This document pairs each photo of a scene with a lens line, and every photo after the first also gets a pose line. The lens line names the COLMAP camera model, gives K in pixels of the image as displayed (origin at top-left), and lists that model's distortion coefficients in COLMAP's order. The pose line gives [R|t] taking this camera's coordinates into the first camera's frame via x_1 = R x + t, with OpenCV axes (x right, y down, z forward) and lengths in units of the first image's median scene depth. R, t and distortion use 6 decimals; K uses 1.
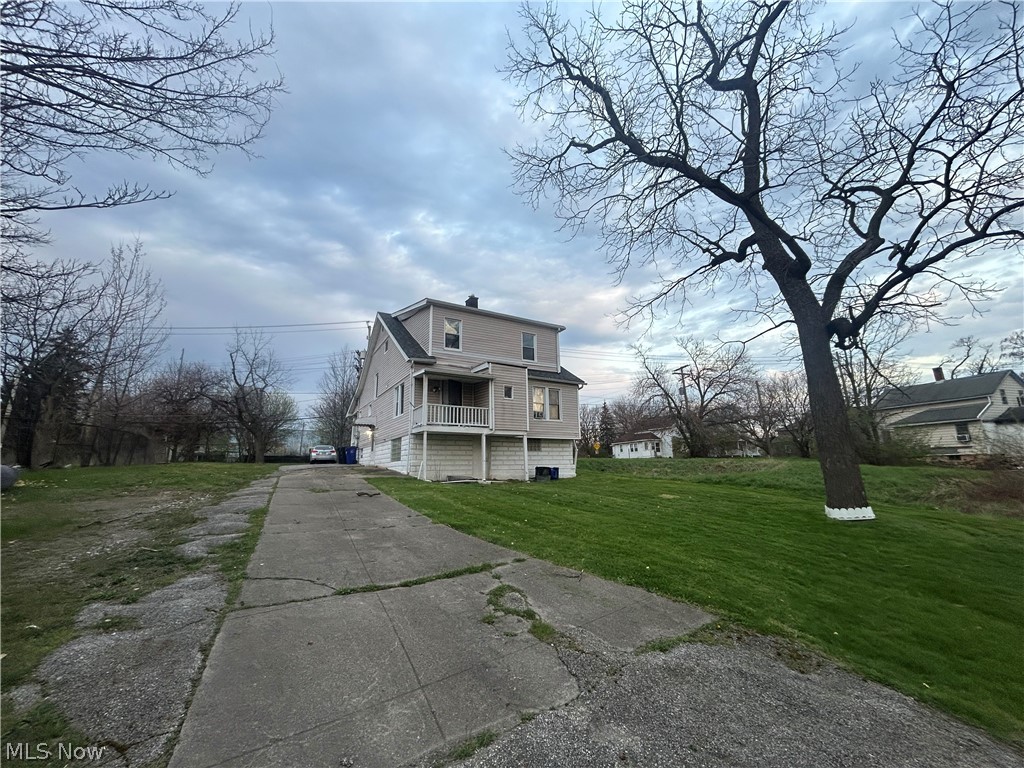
lens RADIAL K [[410.2, 0, 512.0], [0, 410.2, 384.0], [0, 0, 1]] dist [-0.000542, -0.000061]
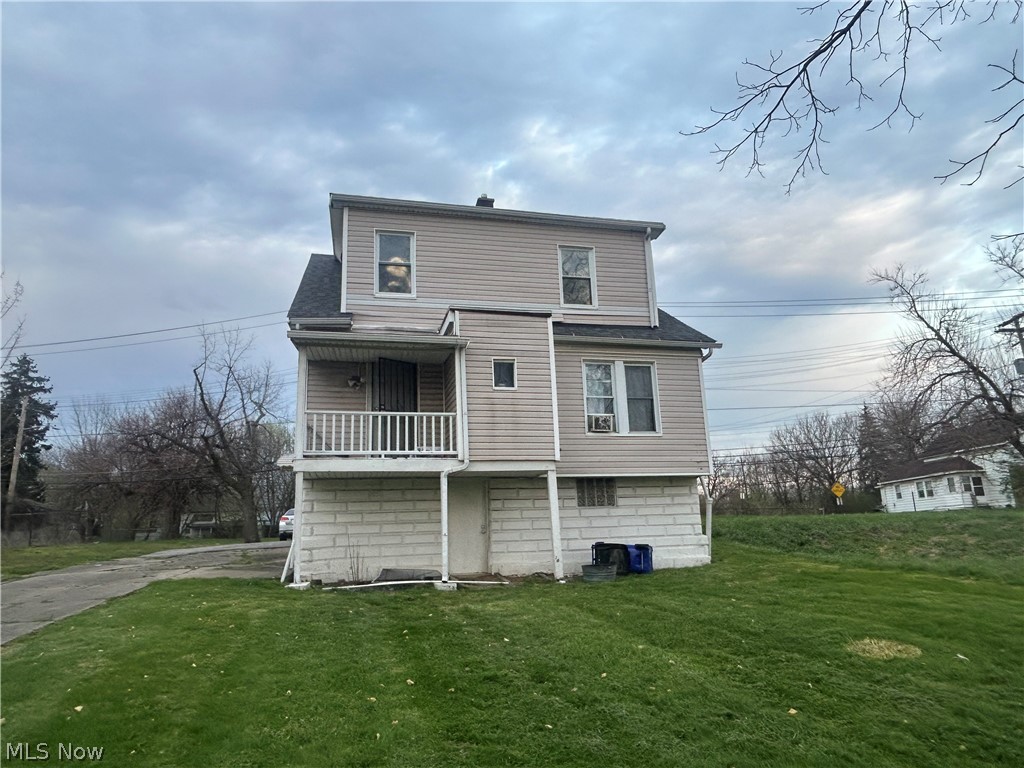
lens RADIAL K [[664.2, 0, 512.0], [0, 664.2, 384.0], [0, 0, 1]] dist [-0.000345, -0.002024]
pose [[0.957937, -0.085031, -0.274093, 0.169106], [0.079172, 0.996335, -0.032388, 0.047893], [0.275843, 0.009325, 0.961158, 0.287207]]
